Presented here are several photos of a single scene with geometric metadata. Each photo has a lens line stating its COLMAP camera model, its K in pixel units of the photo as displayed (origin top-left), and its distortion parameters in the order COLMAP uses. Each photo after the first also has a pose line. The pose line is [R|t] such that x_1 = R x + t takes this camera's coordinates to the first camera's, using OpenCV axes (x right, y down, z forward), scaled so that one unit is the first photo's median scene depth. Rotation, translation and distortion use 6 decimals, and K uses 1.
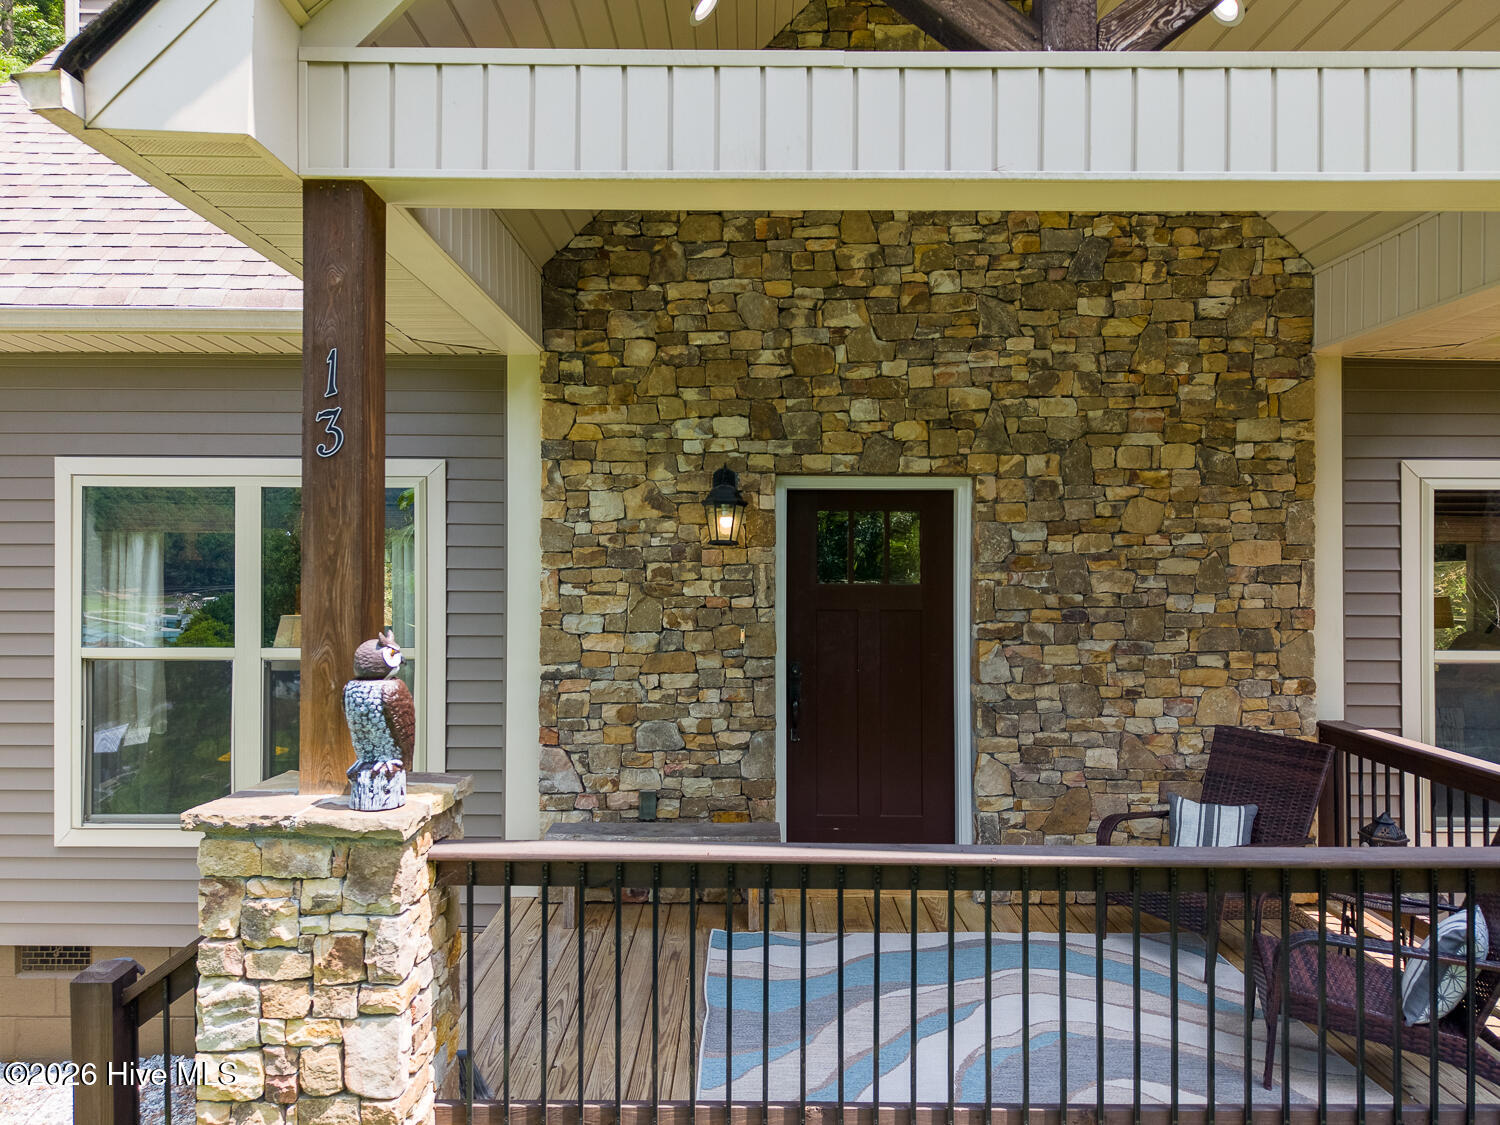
lens RADIAL K [[1012.5, 0, 749.0], [0, 1012.5, 561.5], [0, 0, 1]] dist [0.039869, -0.031060]
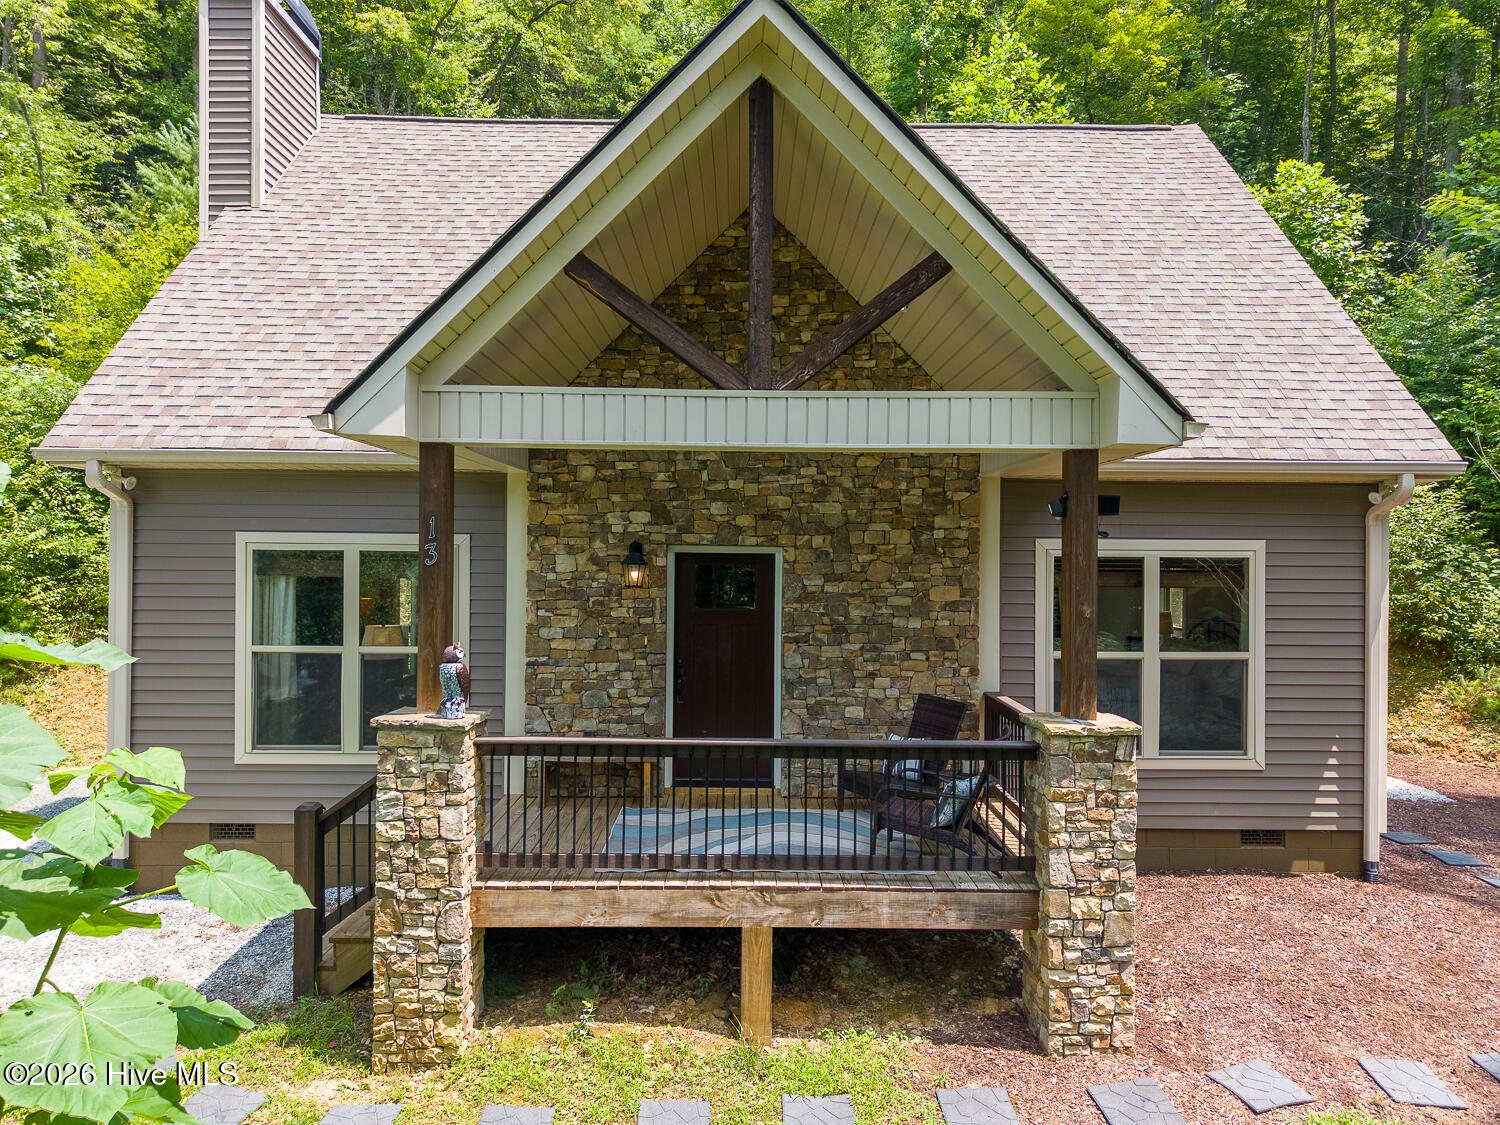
lens RADIAL K [[1012.5, 0, 760.5], [0, 1012.5, 558.8], [0, 0, 1]] dist [0.039869, -0.031060]
pose [[0.999808, 0.006092, 0.018641, 0.153919], [-0.006173, 0.999972, 0.004270, -0.072185], [-0.018615, -0.004384, 0.999817, -0.704272]]
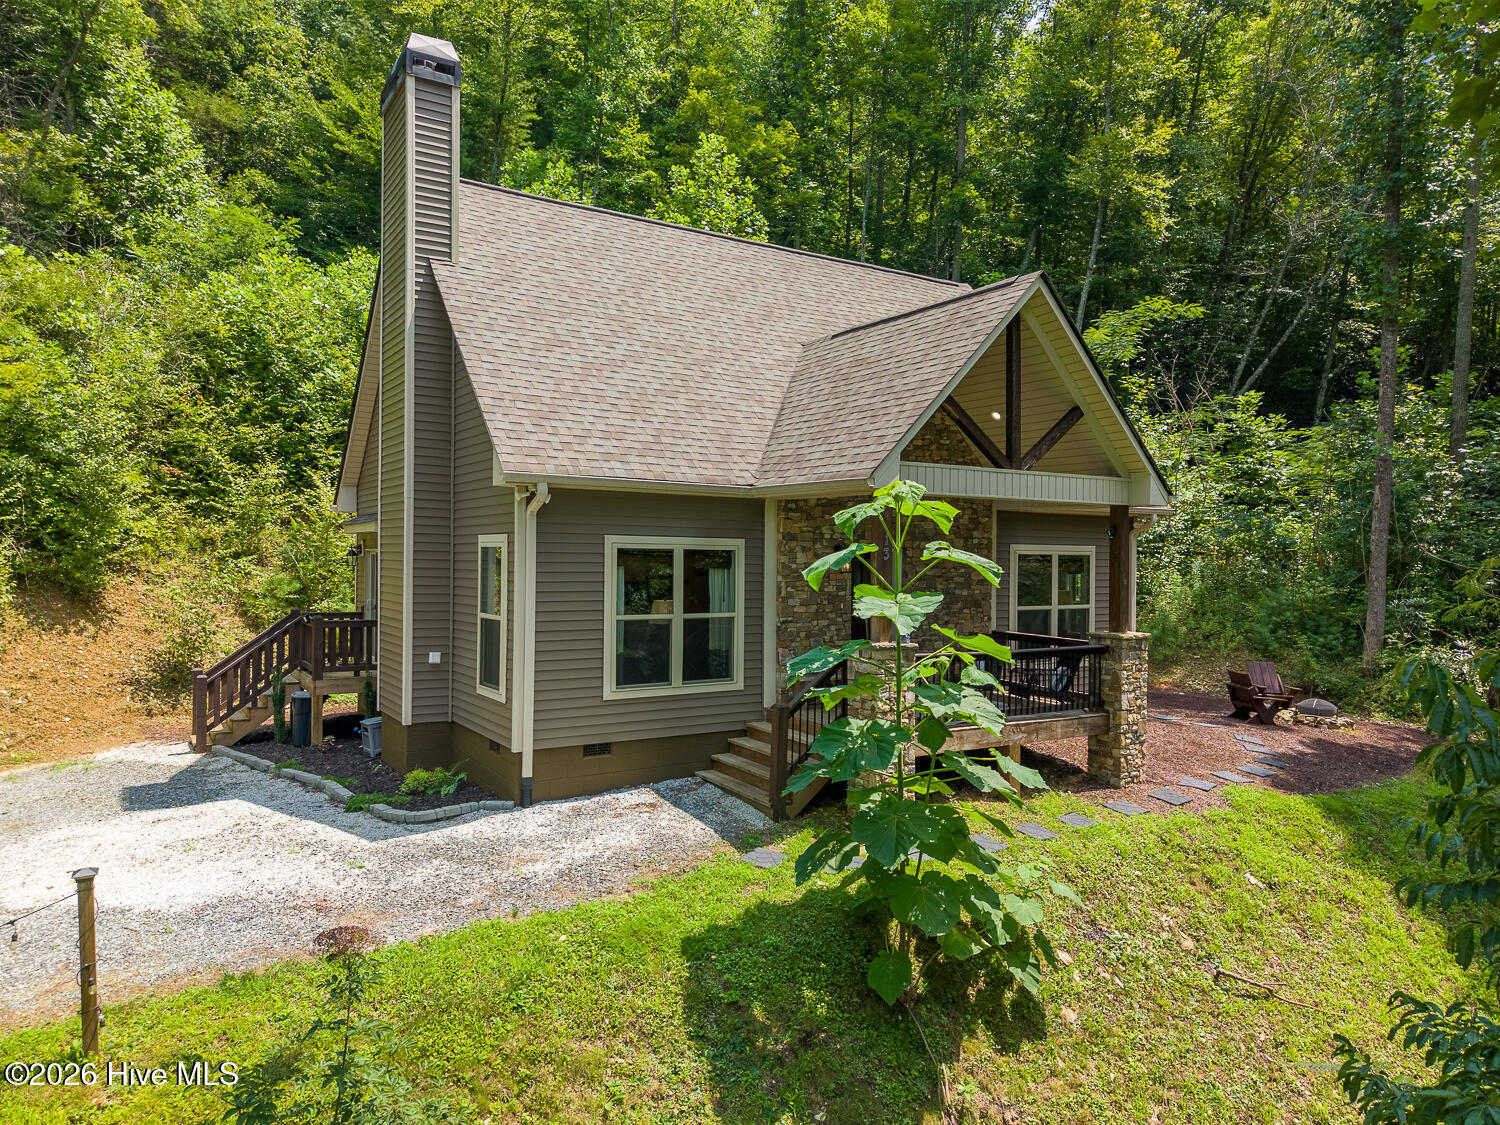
lens RADIAL K [[1012.5, 0, 751.6], [0, 1012.5, 561.0], [0, 0, 1]] dist [0.039869, -0.031060]
pose [[0.841948, 0.005549, 0.539530, -1.693052], [-0.013877, 0.999839, 0.011372, -0.075120], [-0.539380, -0.017062, 0.841889, -1.172646]]
